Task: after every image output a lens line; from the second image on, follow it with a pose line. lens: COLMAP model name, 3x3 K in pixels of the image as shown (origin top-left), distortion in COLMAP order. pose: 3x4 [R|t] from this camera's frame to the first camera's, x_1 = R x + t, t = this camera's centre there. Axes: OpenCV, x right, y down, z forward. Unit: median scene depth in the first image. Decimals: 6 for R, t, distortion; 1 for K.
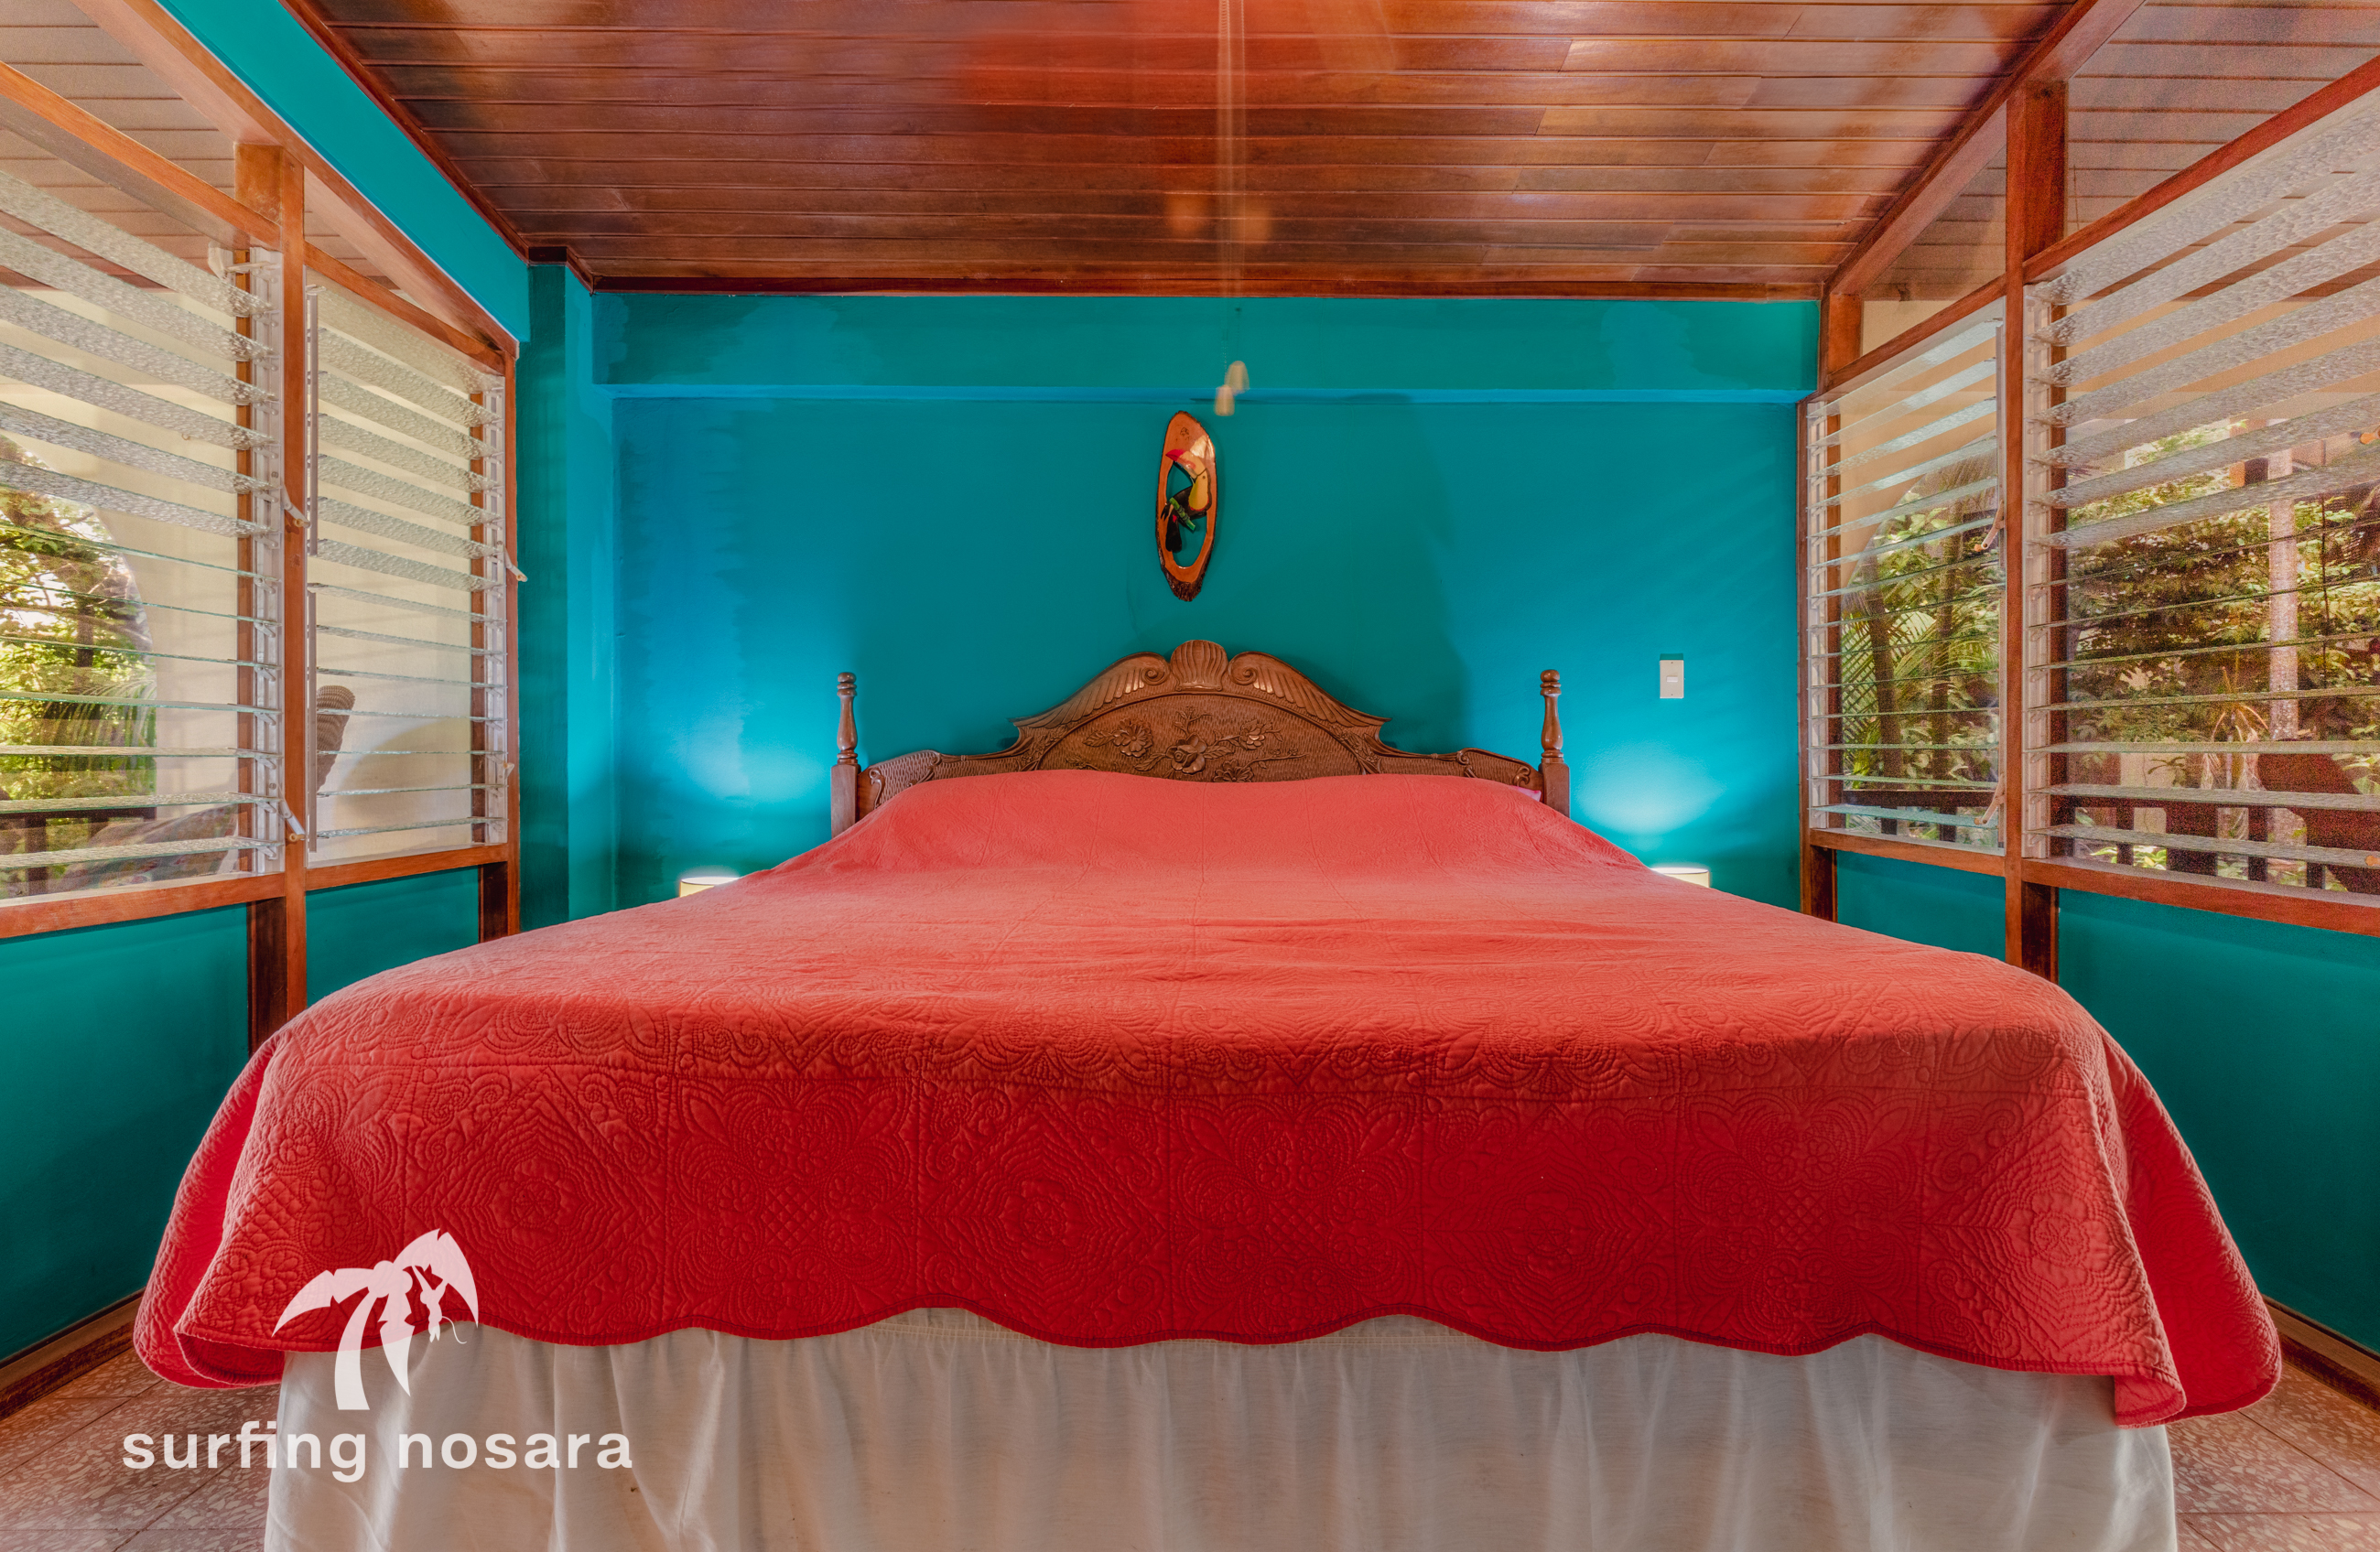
lens RADIAL K [[1072.3, 0, 1192.8], [0, 1072.3, 765.4], [0, 0, 1]] dist [-0.005091, -0.003270]
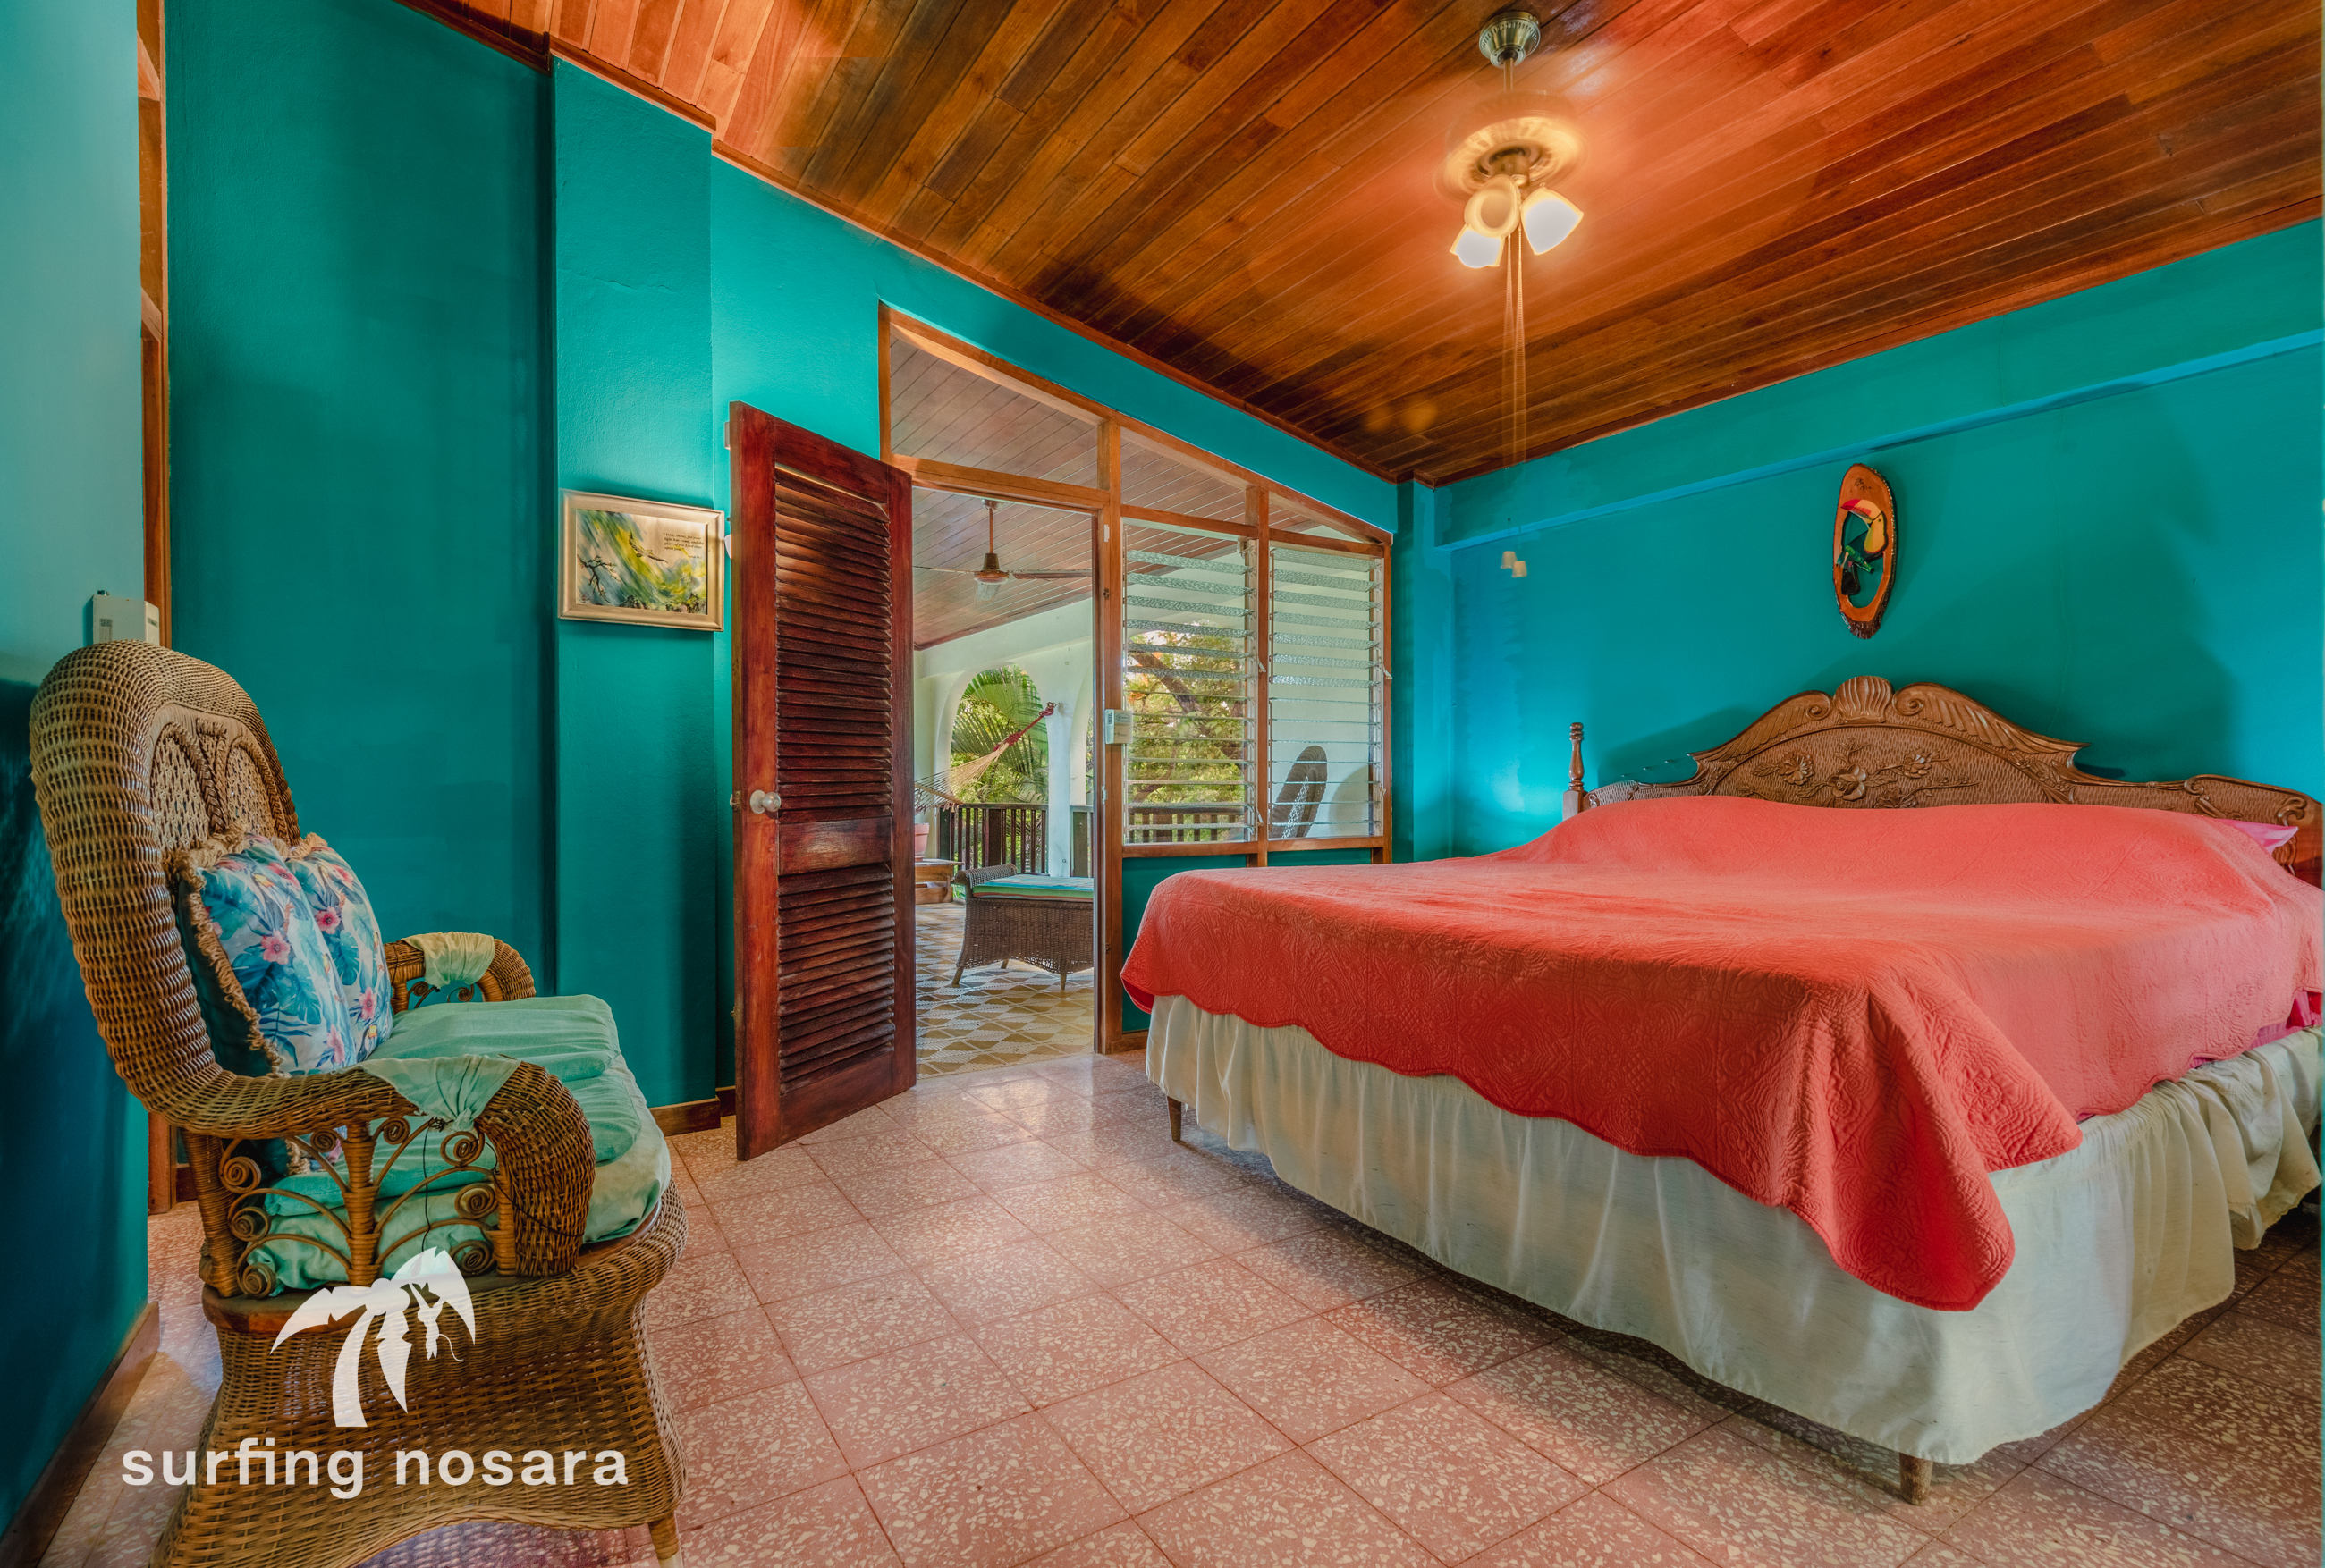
lens RADIAL K [[1063.6, 0, 1157.8], [0, 1063.6, 788.8], [0, 0, 1]] dist [0.014859, -0.001064]
pose [[0.531333, 0.001437, -0.847162, 0.543792], [-0.003231, 0.999995, -0.000330, -0.001165], [0.847157, 0.002912, 0.531335, -0.170958]]
